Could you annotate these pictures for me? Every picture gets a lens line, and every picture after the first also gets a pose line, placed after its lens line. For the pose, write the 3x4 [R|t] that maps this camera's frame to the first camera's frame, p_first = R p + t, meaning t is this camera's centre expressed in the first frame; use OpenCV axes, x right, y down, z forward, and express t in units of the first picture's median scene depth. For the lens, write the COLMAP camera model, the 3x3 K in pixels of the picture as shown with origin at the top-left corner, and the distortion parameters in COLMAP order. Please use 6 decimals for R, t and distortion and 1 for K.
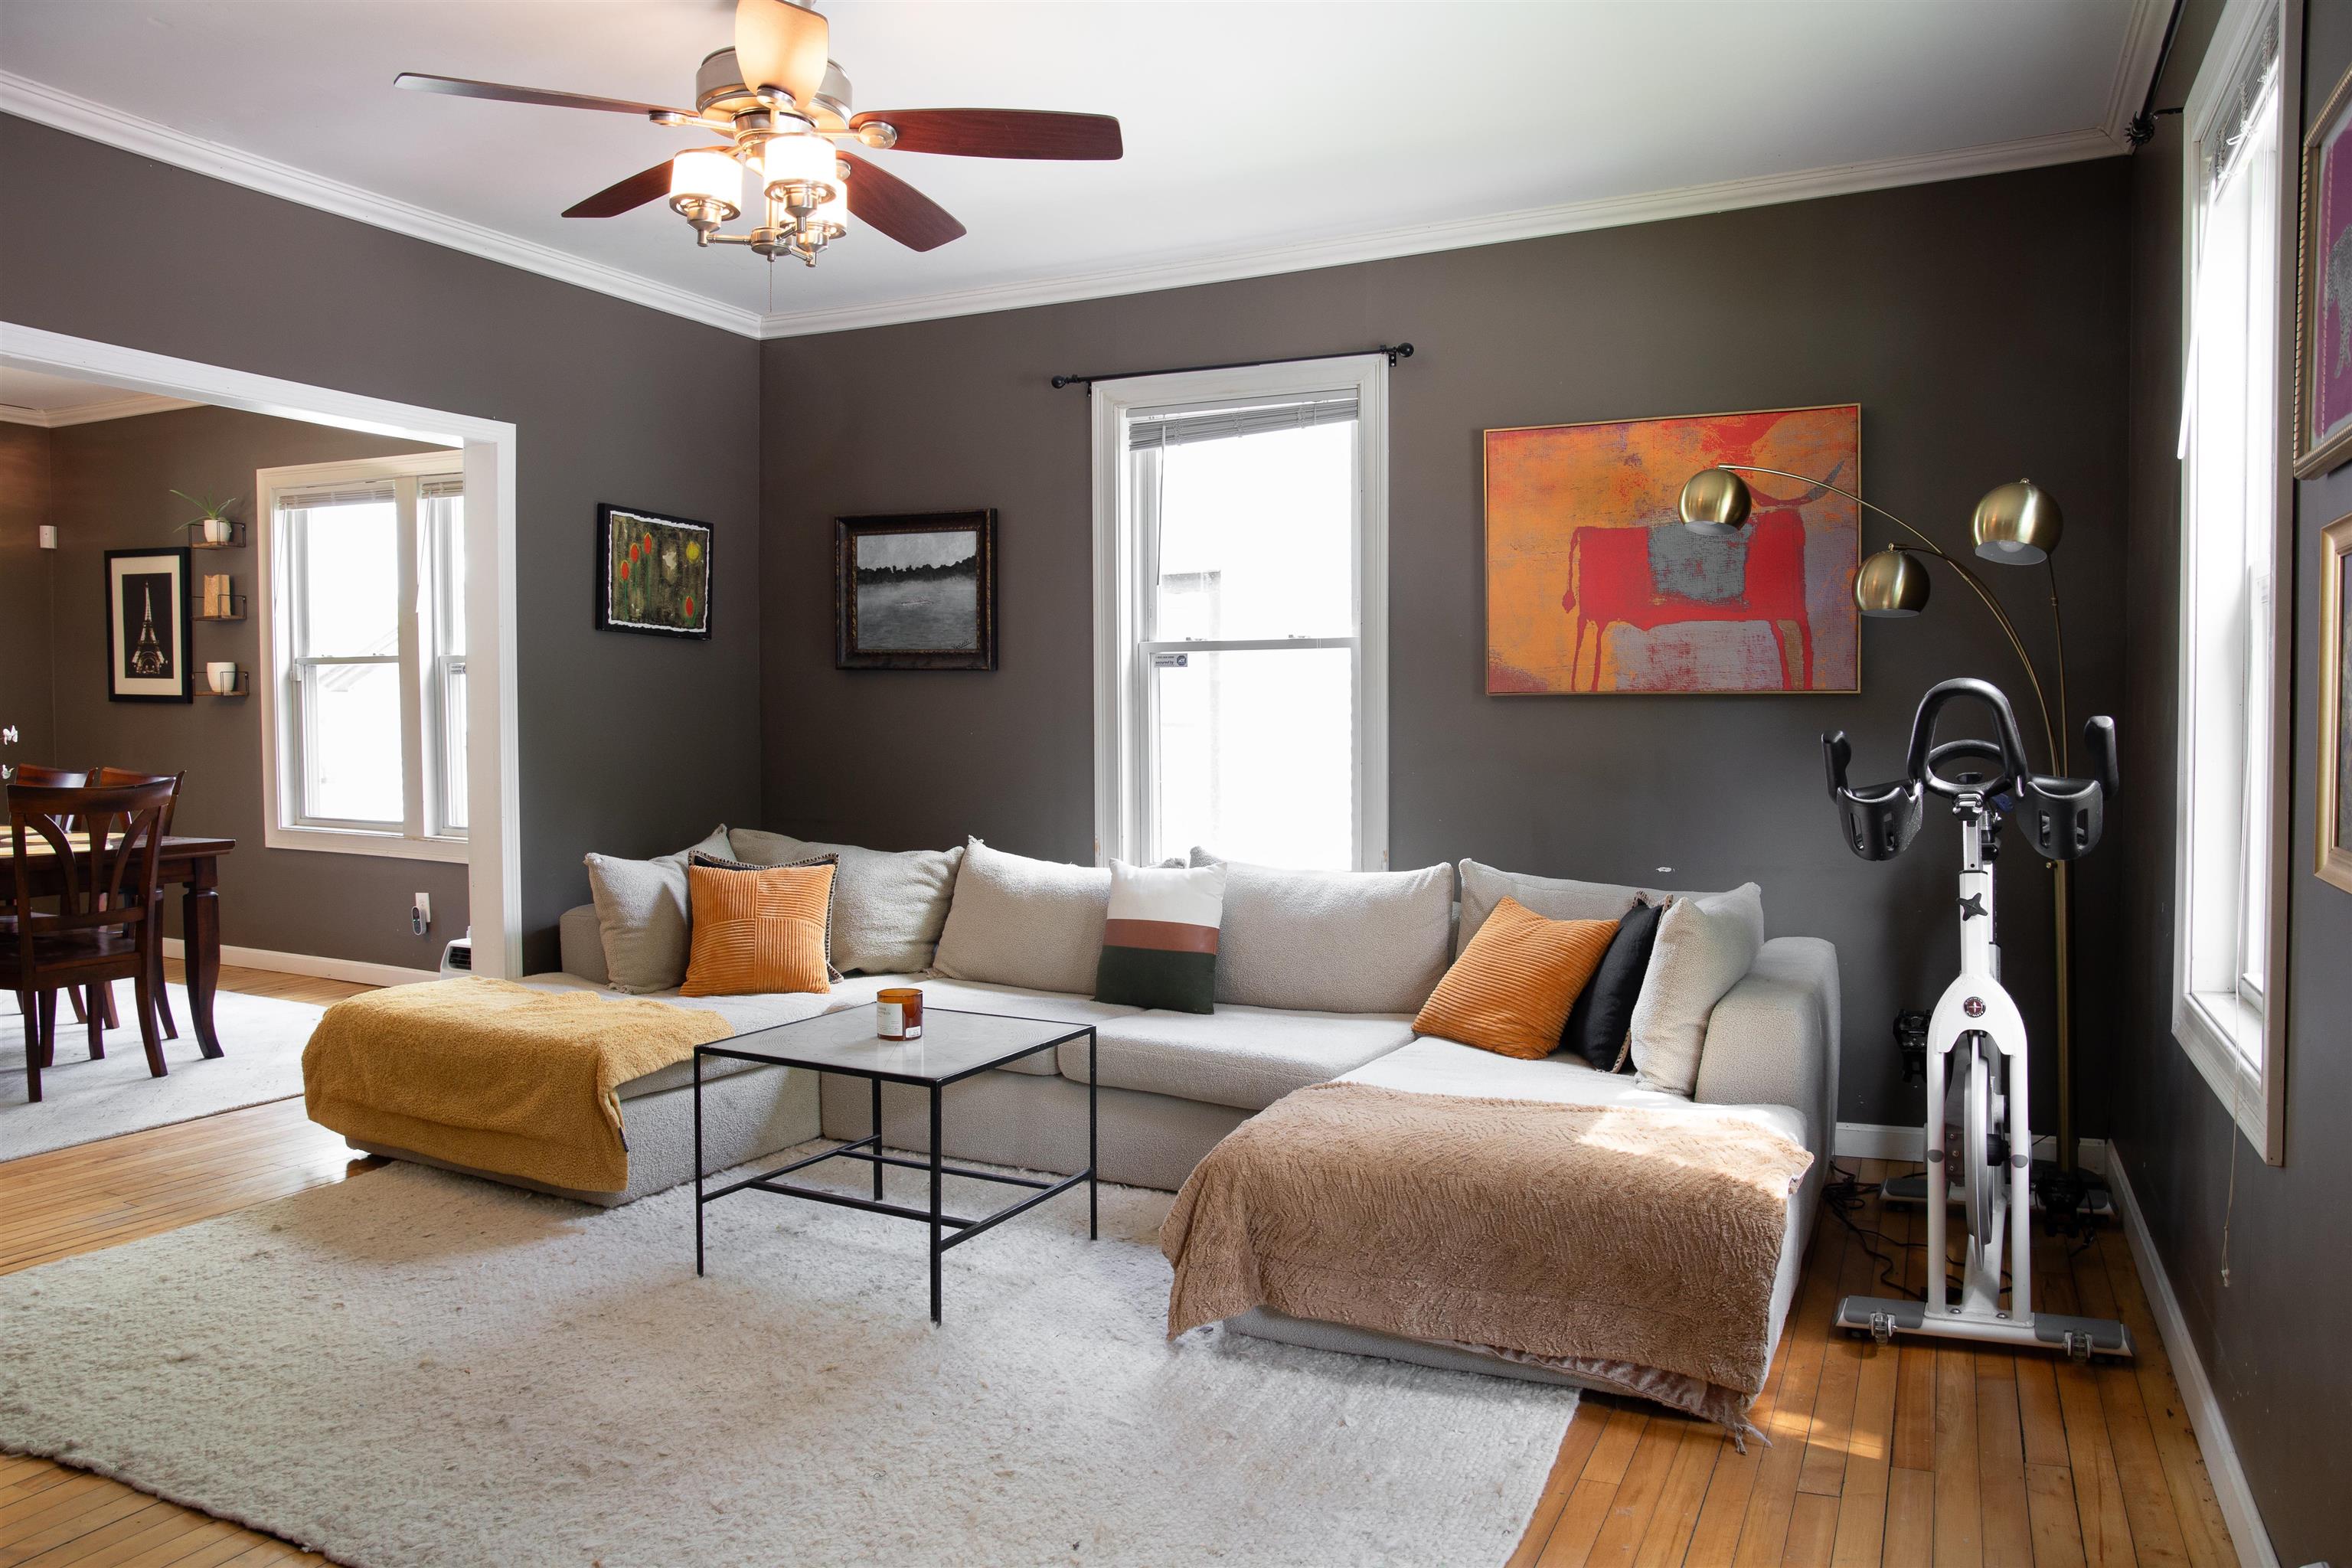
lens RADIAL K [[1642.0, 0, 1176.0], [0, 1642.0, 784.0], [0, 0, 1]] dist [-0.114467, 0.088485]
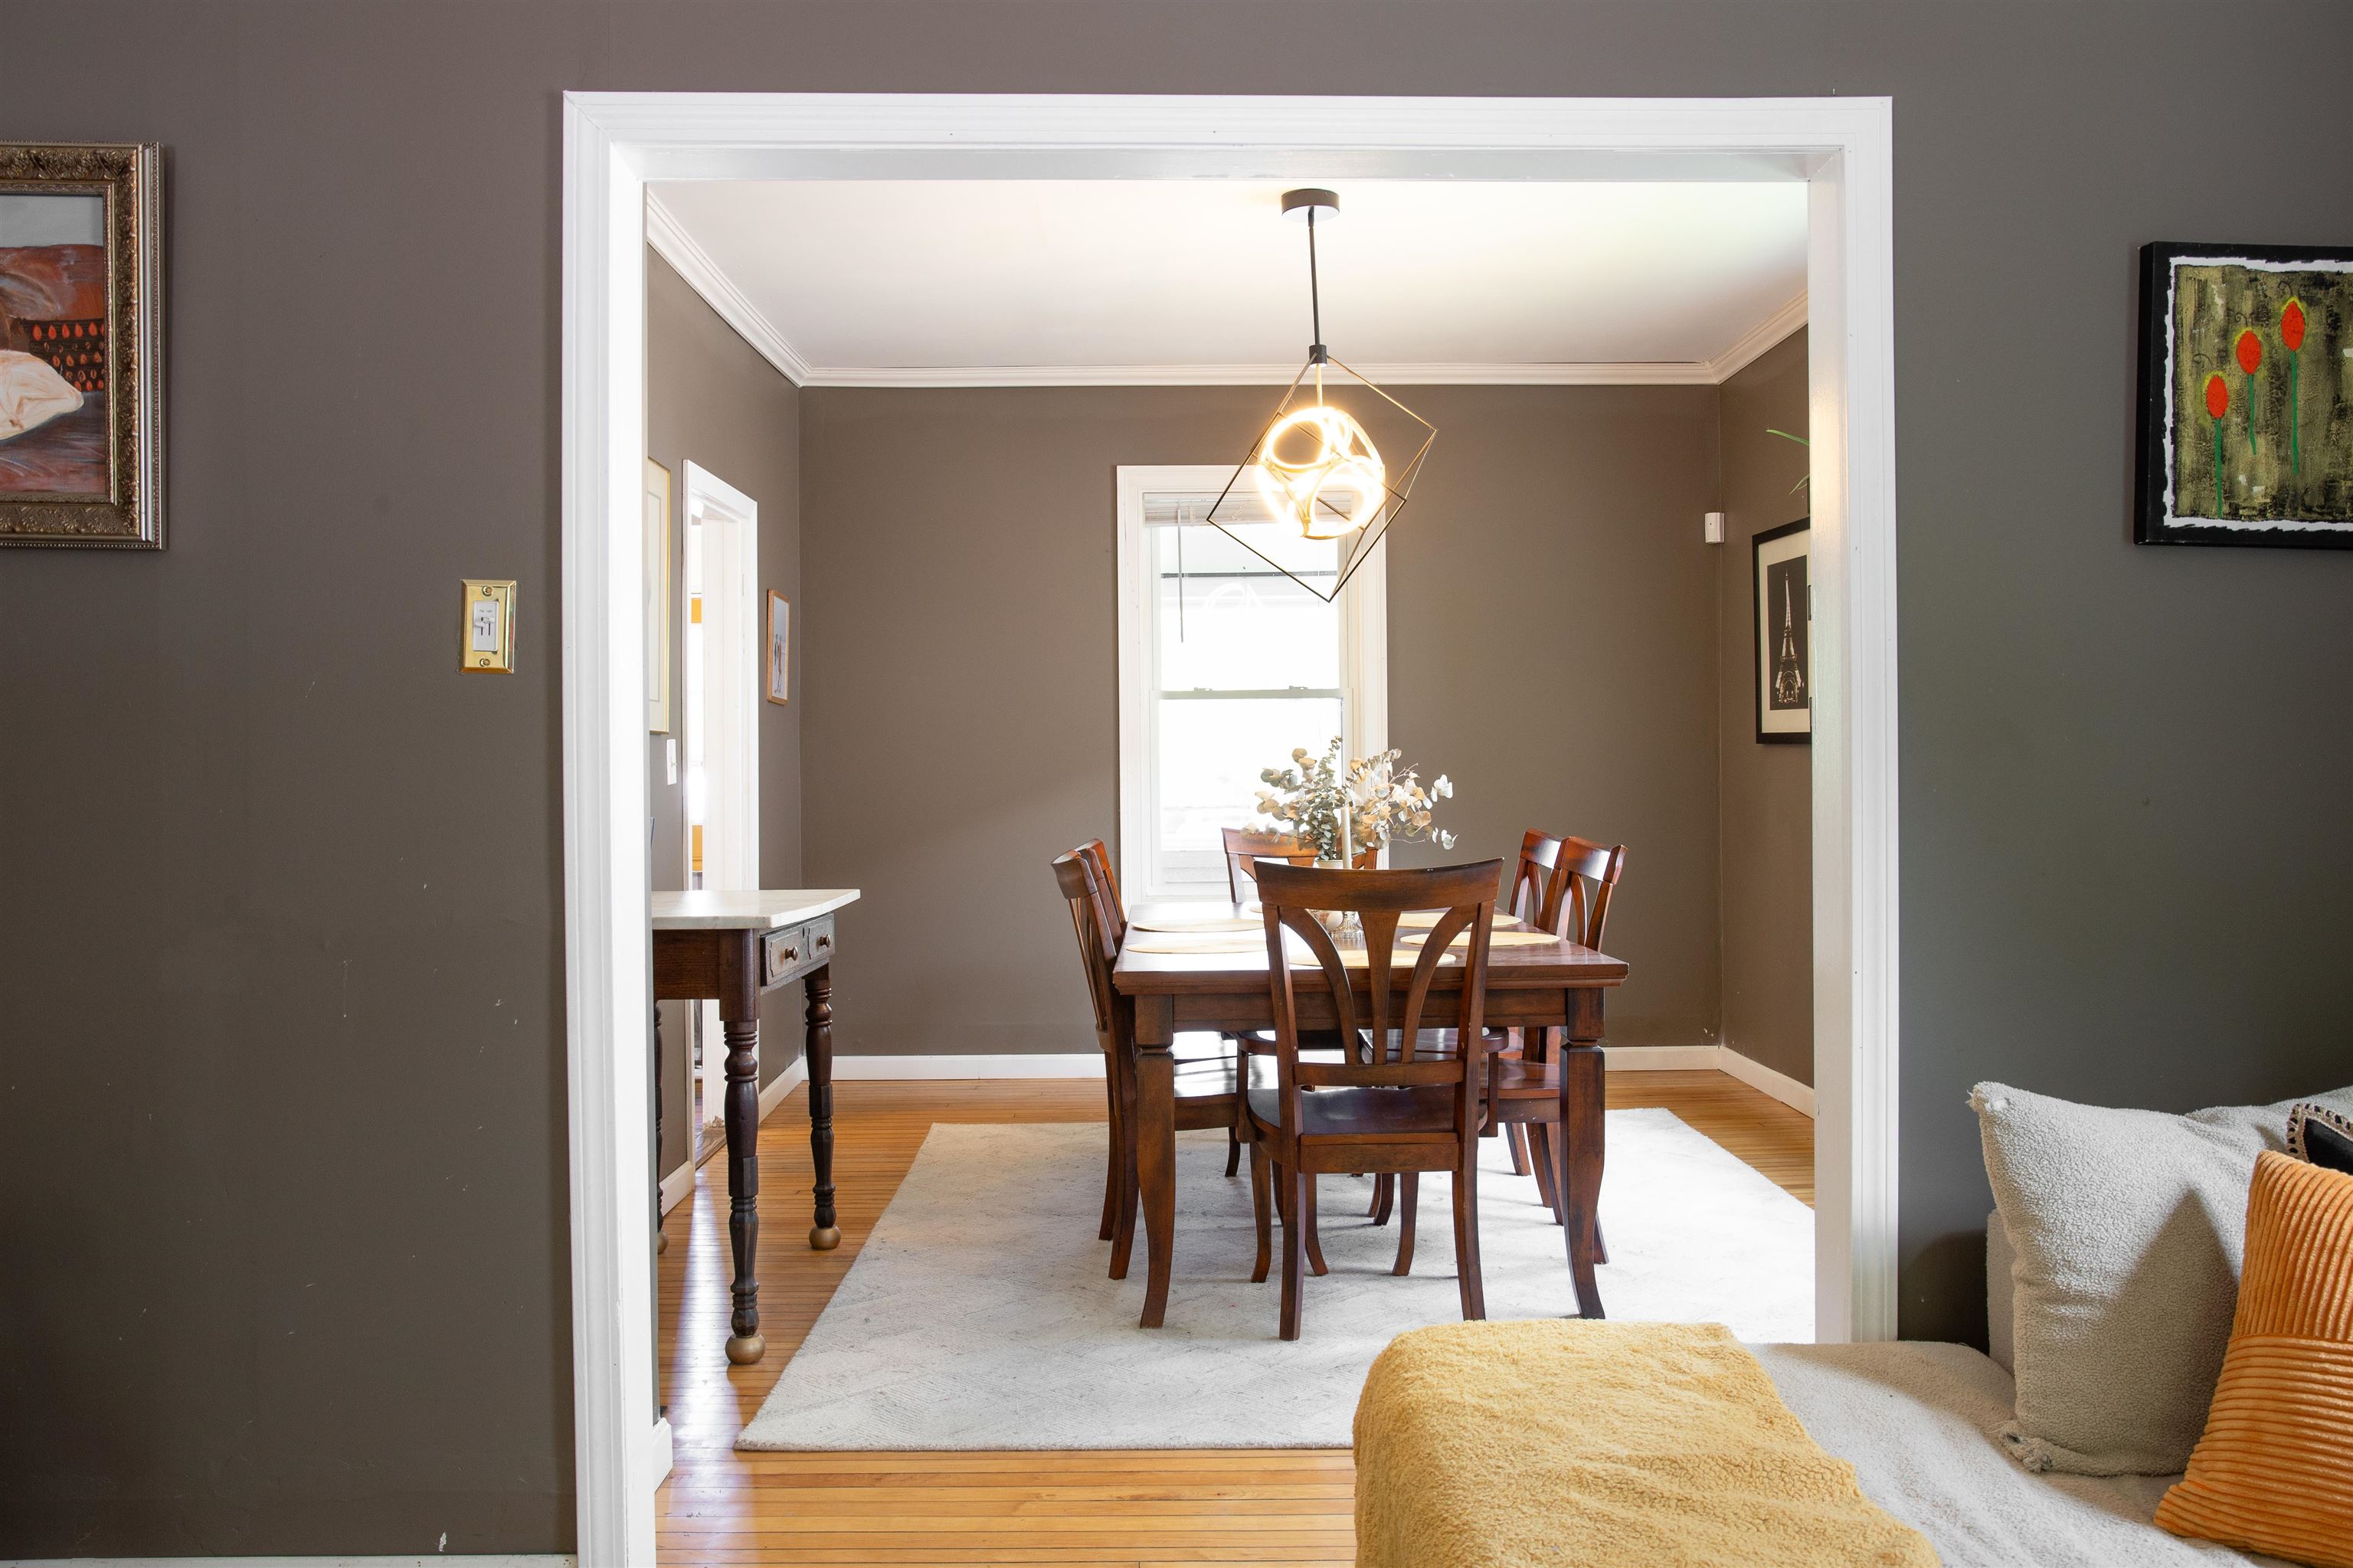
lens RADIAL K [[1903.3, 0, 1182.2], [0, 1903.3, 787.5], [0, 0, 1]] dist [-0.070042, 0.080952]
pose [[0.448246, 0.000450, -0.893910, -0.027470], [-0.030899, 0.999410, -0.014991, -0.015153], [0.893376, 0.034340, 0.447995, 0.522592]]
